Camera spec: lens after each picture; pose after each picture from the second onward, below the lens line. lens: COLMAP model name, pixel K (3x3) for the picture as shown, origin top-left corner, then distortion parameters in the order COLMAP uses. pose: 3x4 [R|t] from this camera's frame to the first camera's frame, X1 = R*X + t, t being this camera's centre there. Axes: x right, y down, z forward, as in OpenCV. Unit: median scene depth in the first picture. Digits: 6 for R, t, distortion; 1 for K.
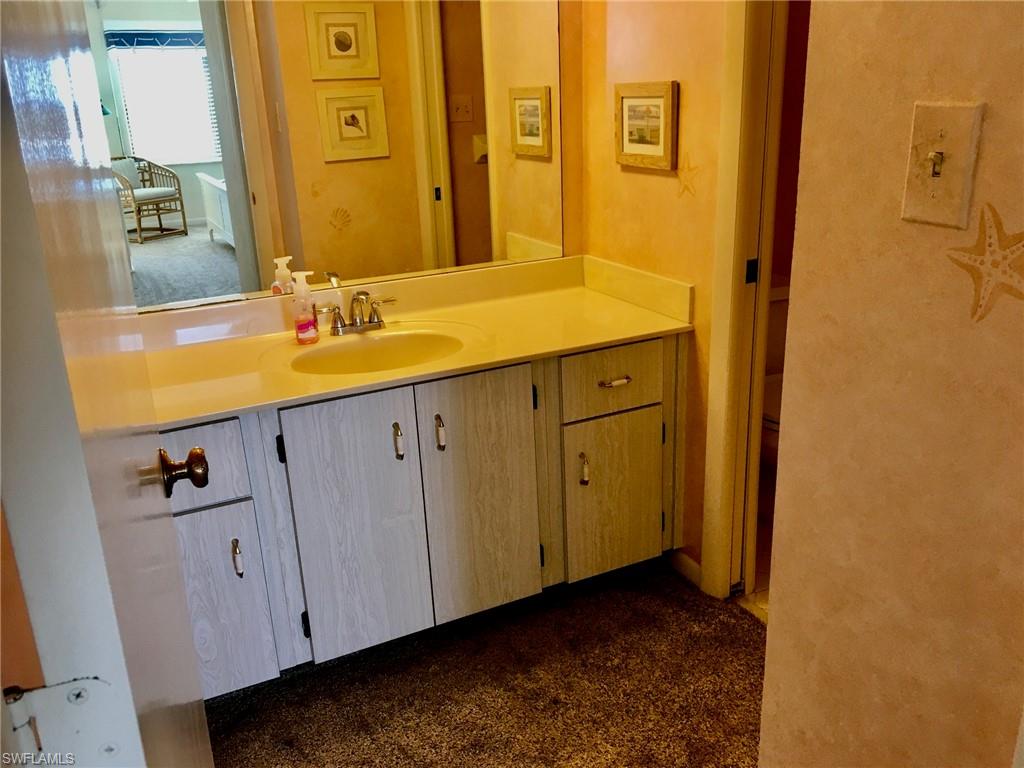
lens RADIAL K [[861.8, 0, 512.0], [0, 861.8, 384.0], [0, 0, 1]] dist [0.091656, -0.159020]
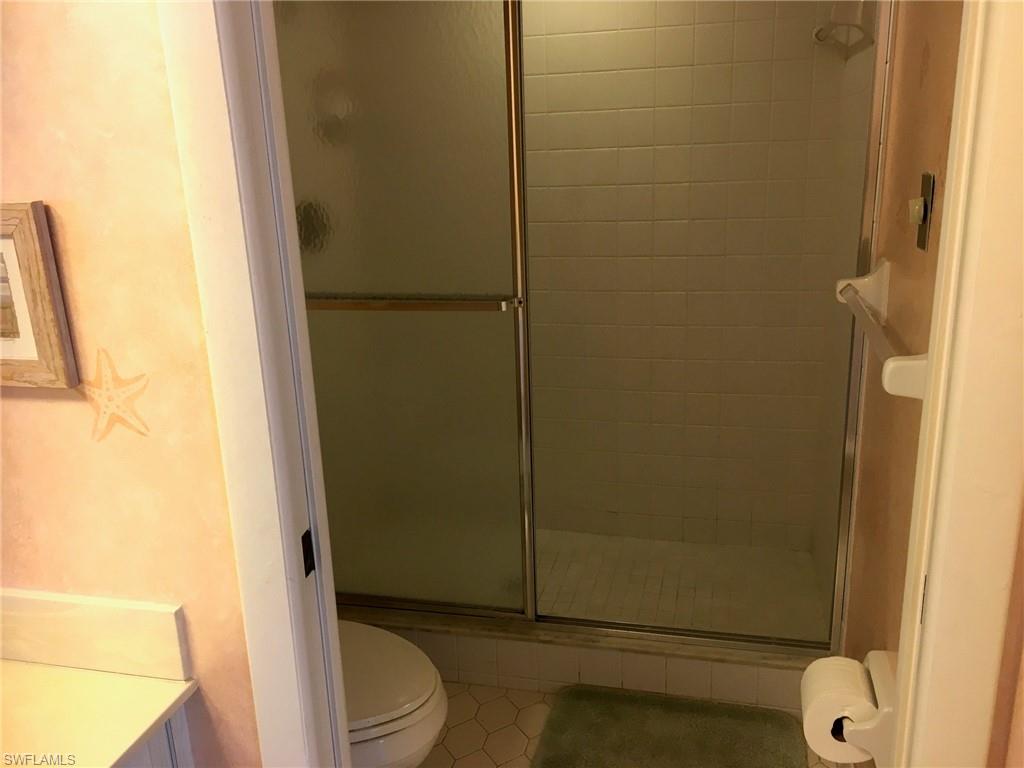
lens RADIAL K [[861.8, 0, 512.0], [0, 861.8, 384.0], [0, 0, 1]] dist [0.091656, -0.159020]
pose [[0.652482, -0.194115, 0.732520, -0.001009], [0.263256, 0.964495, 0.021096, -0.198025], [-0.710608, 0.179075, 0.680418, 0.524656]]
